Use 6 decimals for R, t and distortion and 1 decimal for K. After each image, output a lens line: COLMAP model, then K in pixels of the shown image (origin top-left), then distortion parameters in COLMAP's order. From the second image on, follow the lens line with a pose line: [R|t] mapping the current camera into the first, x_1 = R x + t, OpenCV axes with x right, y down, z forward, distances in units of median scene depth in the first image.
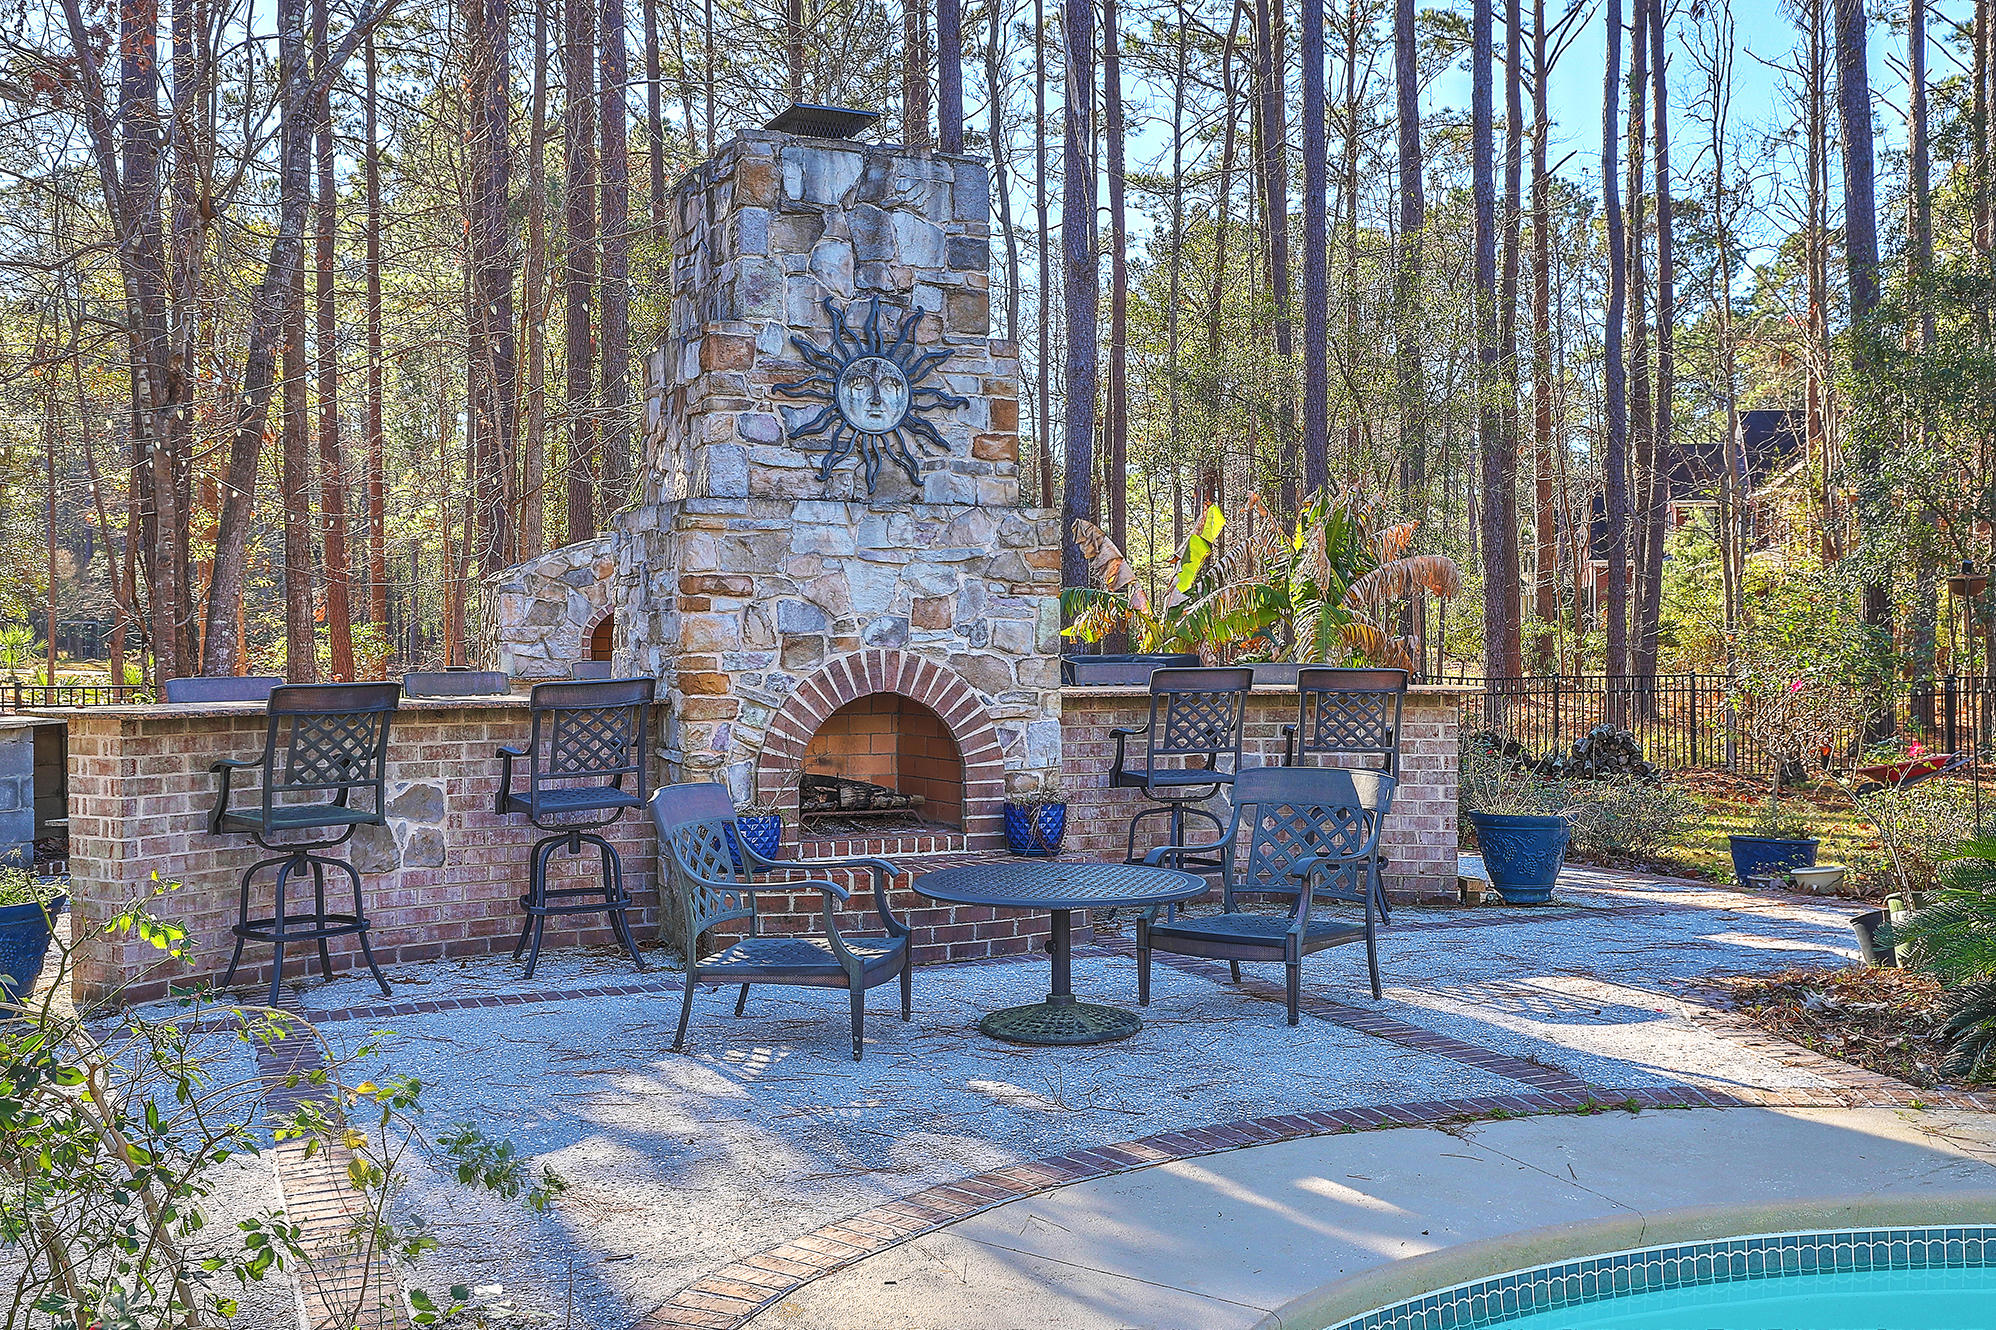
lens RADIAL K [[1945.6, 0, 998.0], [0, 1945.6, 665.0], [0, 0, 1]] dist [0.135854, 0.002348]
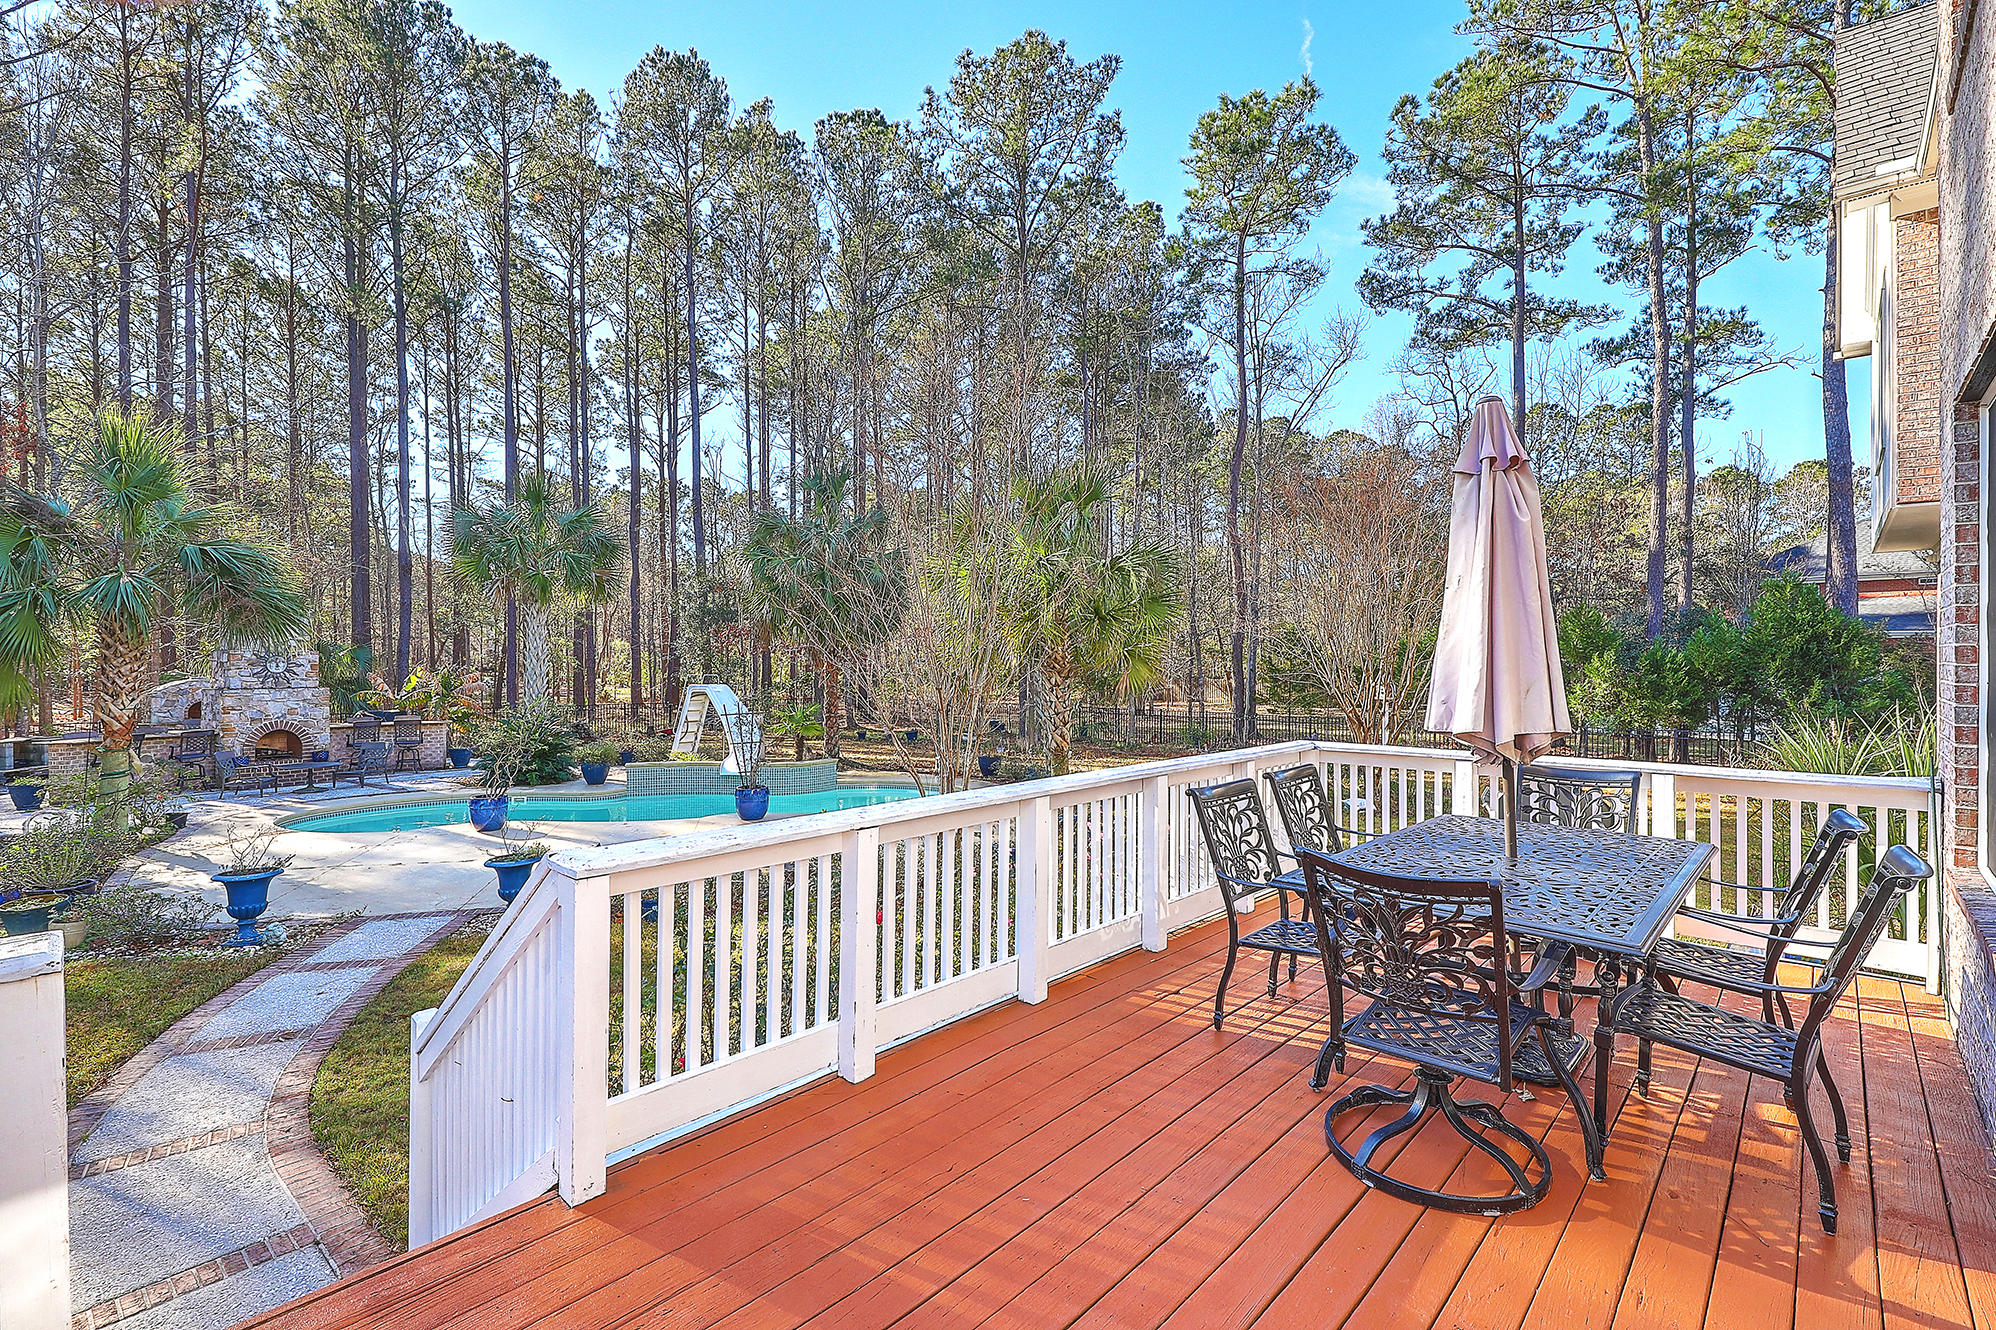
lens RADIAL K [[905.2, 0, 1005.8], [0, 905.2, 654.6], [0, 0, 1]] dist [-0.002319, -0.000617]
pose [[0.853971, 0.001534, 0.520319, 0.273148], [0.013089, 0.999616, -0.024431, -0.081312], [-0.520156, 0.027674, 0.853623, -1.583181]]
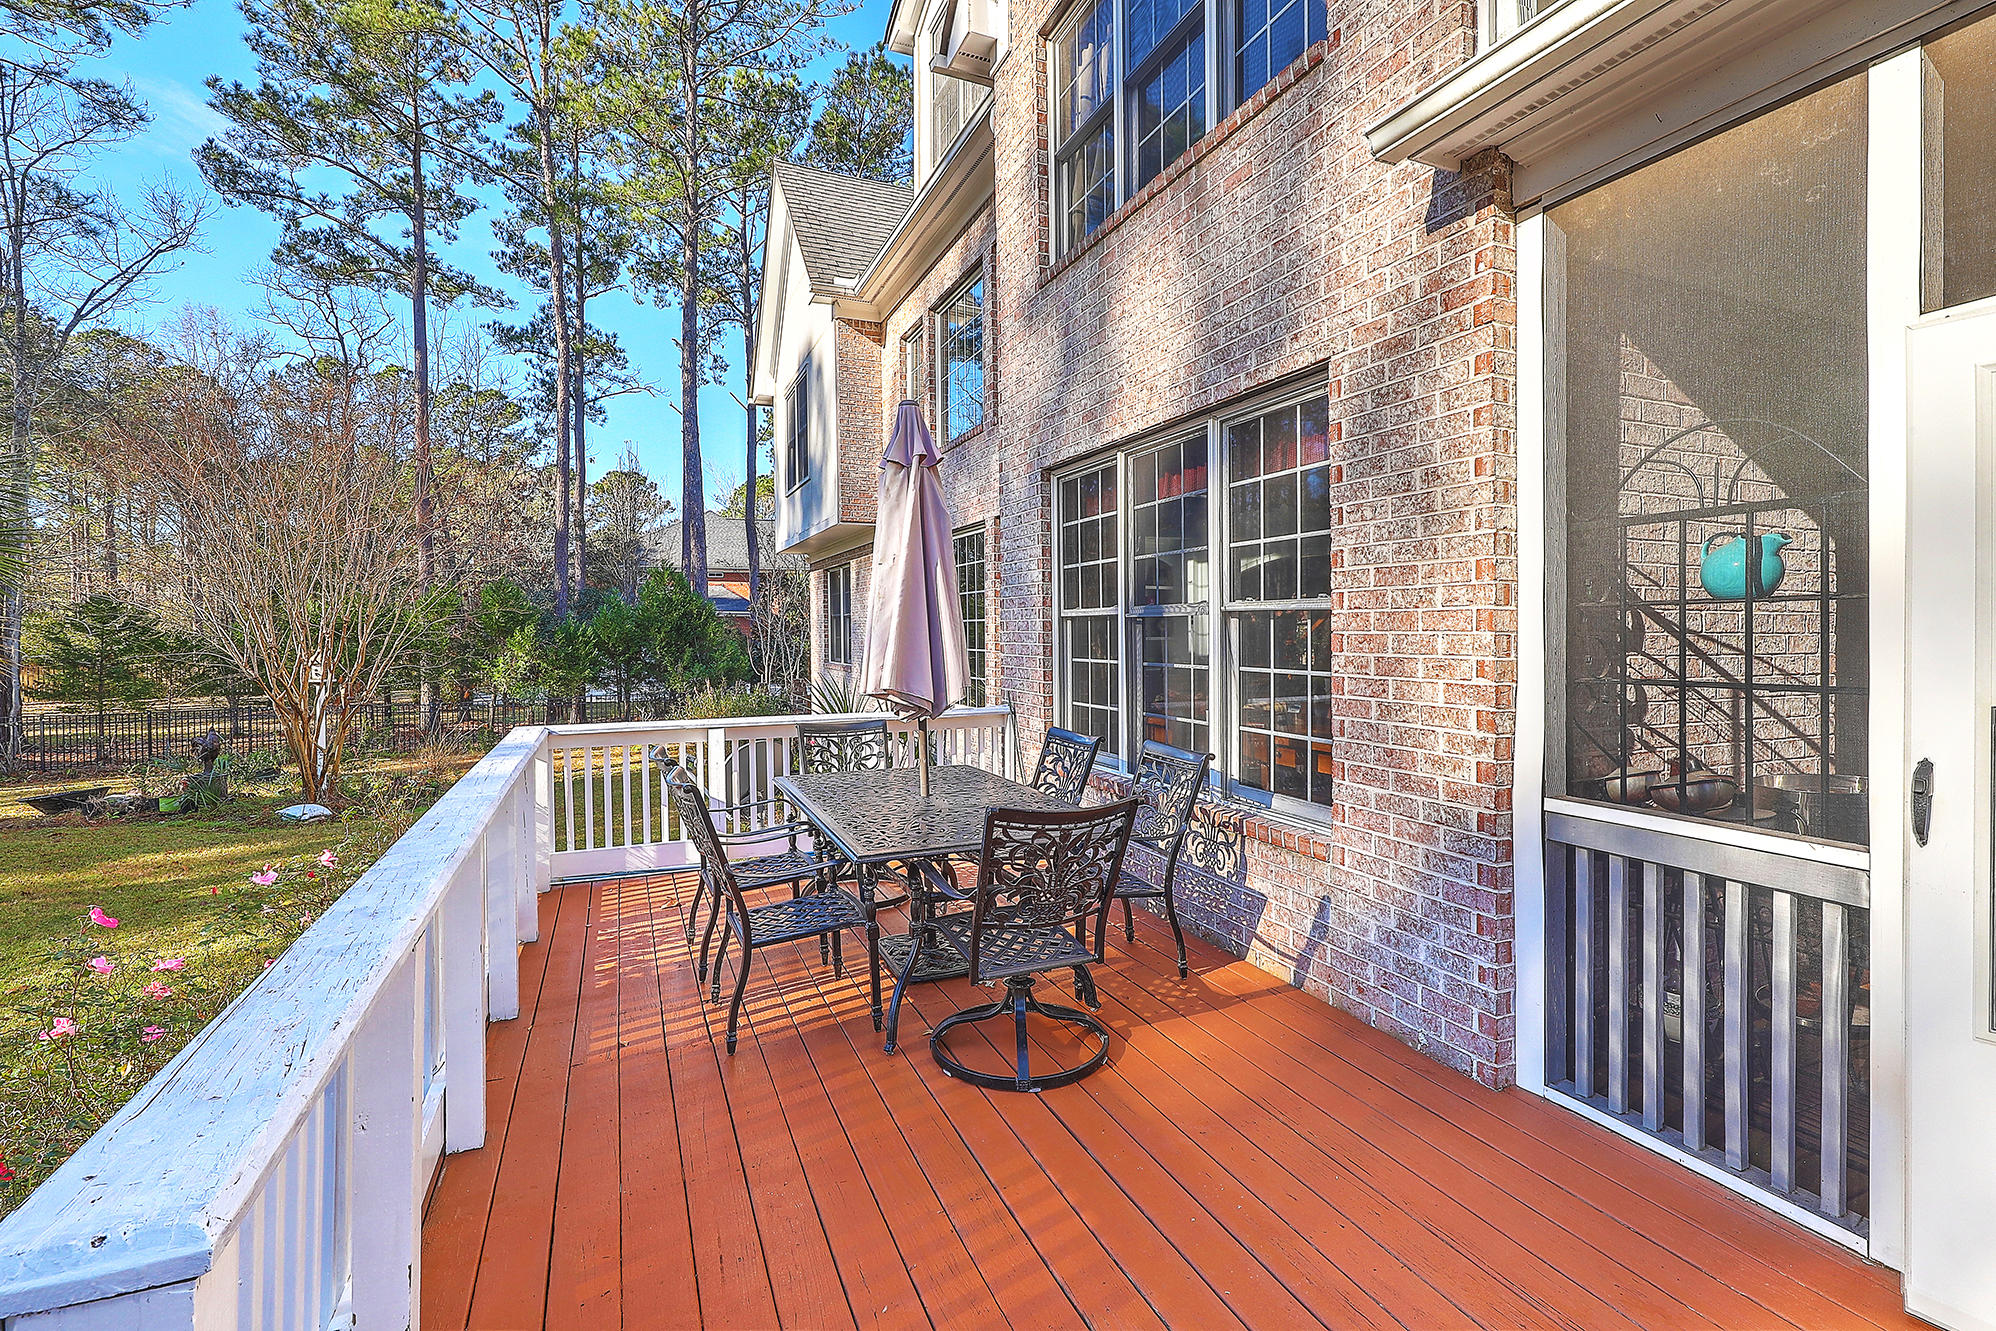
lens RADIAL K [[897.8, 0, 1022.1], [0, 897.8, 639.2], [0, 0, 1]] dist [0.000161, 0.000077]
pose [[-0.137335, -0.009763, 0.990476, 0.217012], [0.028513, 0.999498, 0.013805, -0.084746], [-0.990114, 0.030137, -0.136988, -1.395265]]
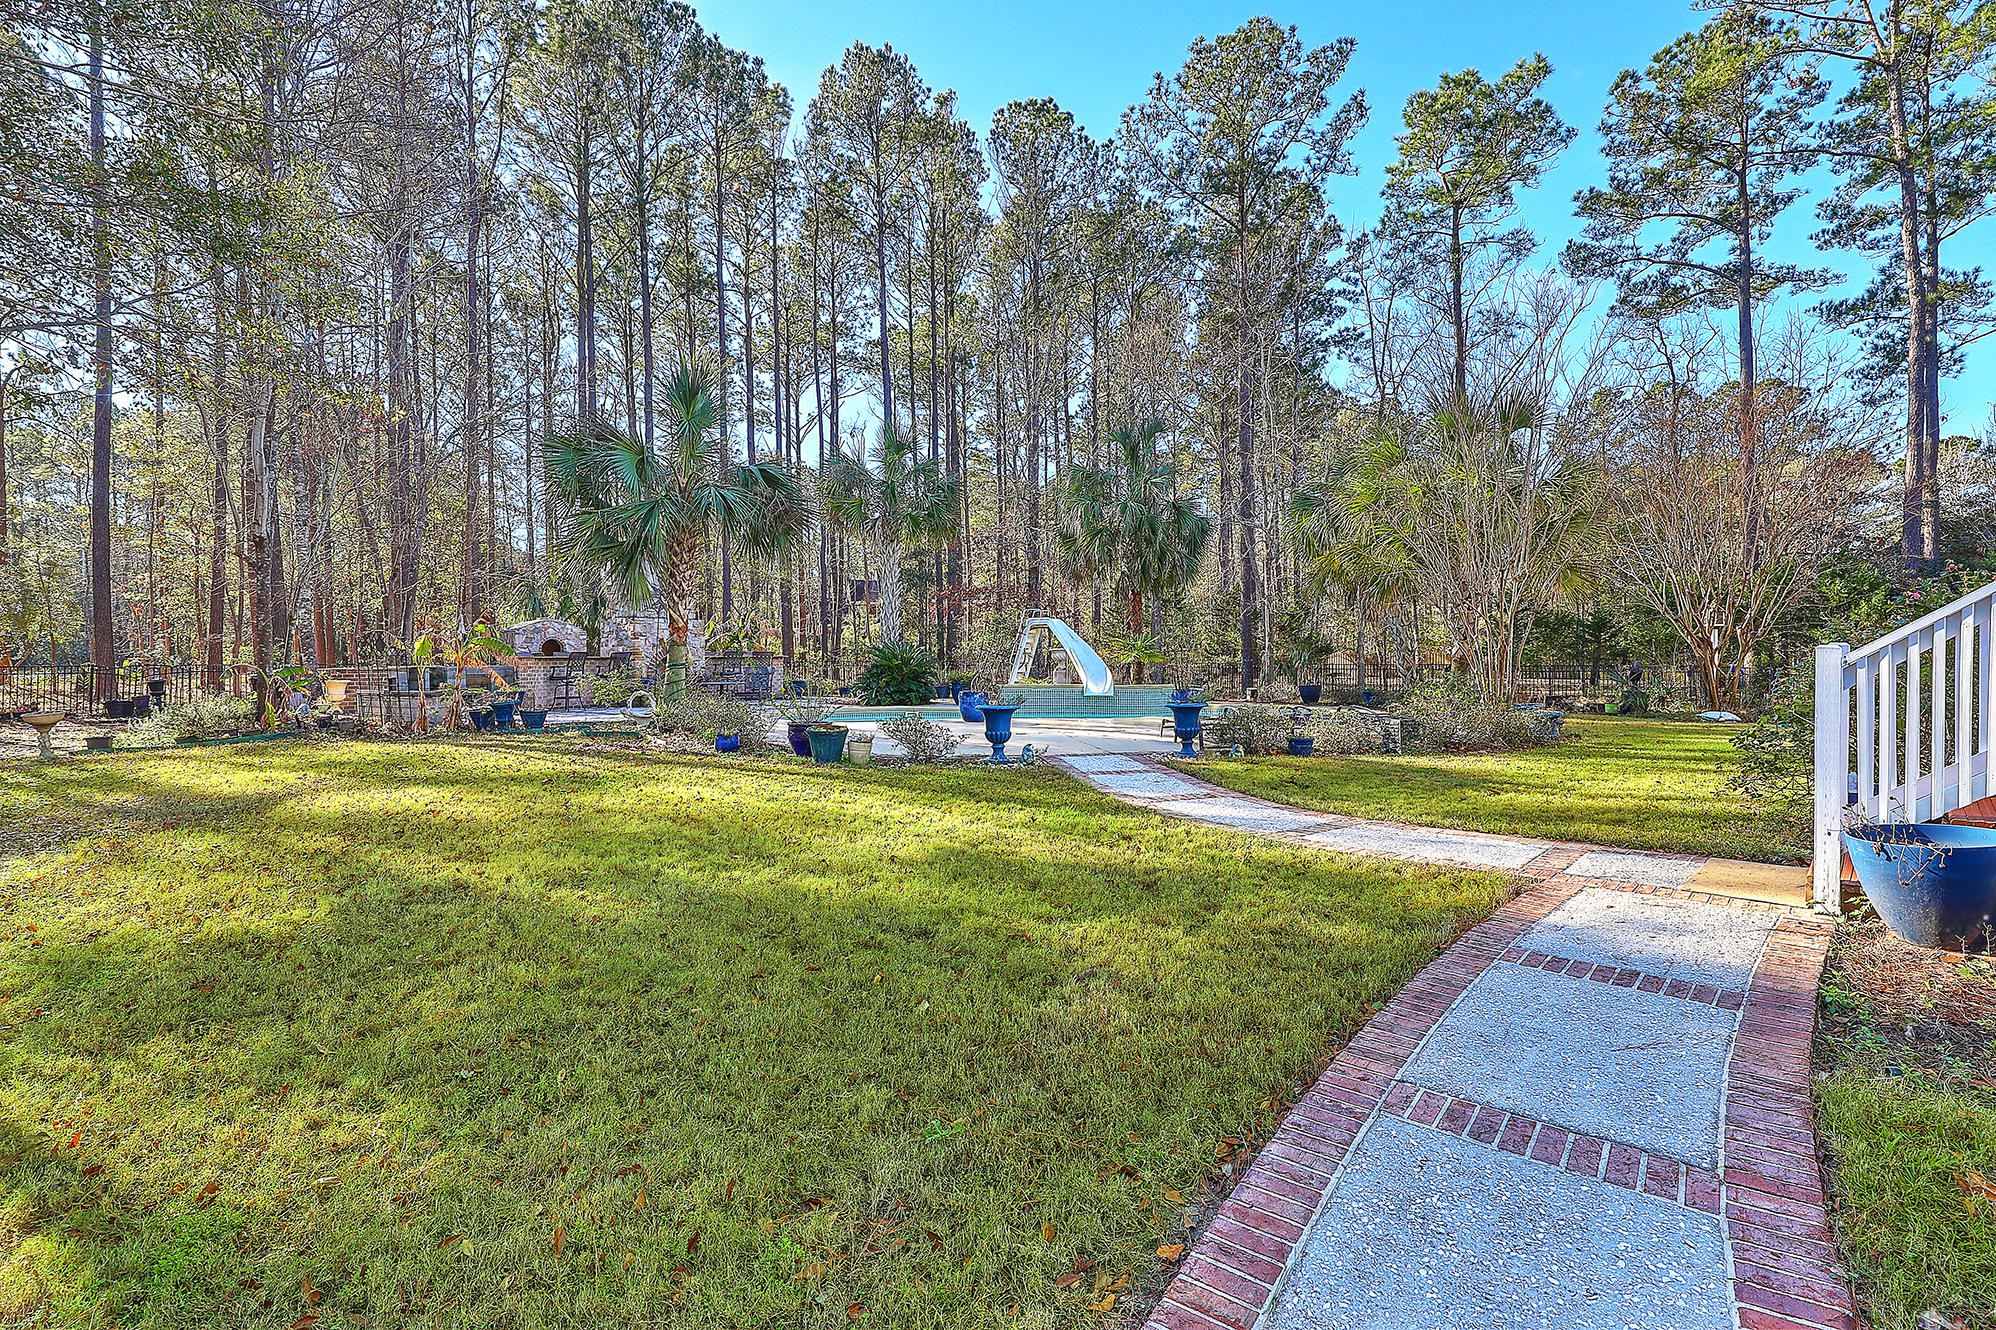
lens RADIAL K [[897.8, 0, 1022.1], [0, 897.8, 638.7], [0, 0, 1]] dist [0.000161, 0.000077]
pose [[0.872880, 0.007340, 0.487879, -0.371485], [0.009115, 0.999467, -0.031344, 0.047601], [-0.487849, 0.031807, 0.872348, -1.377589]]
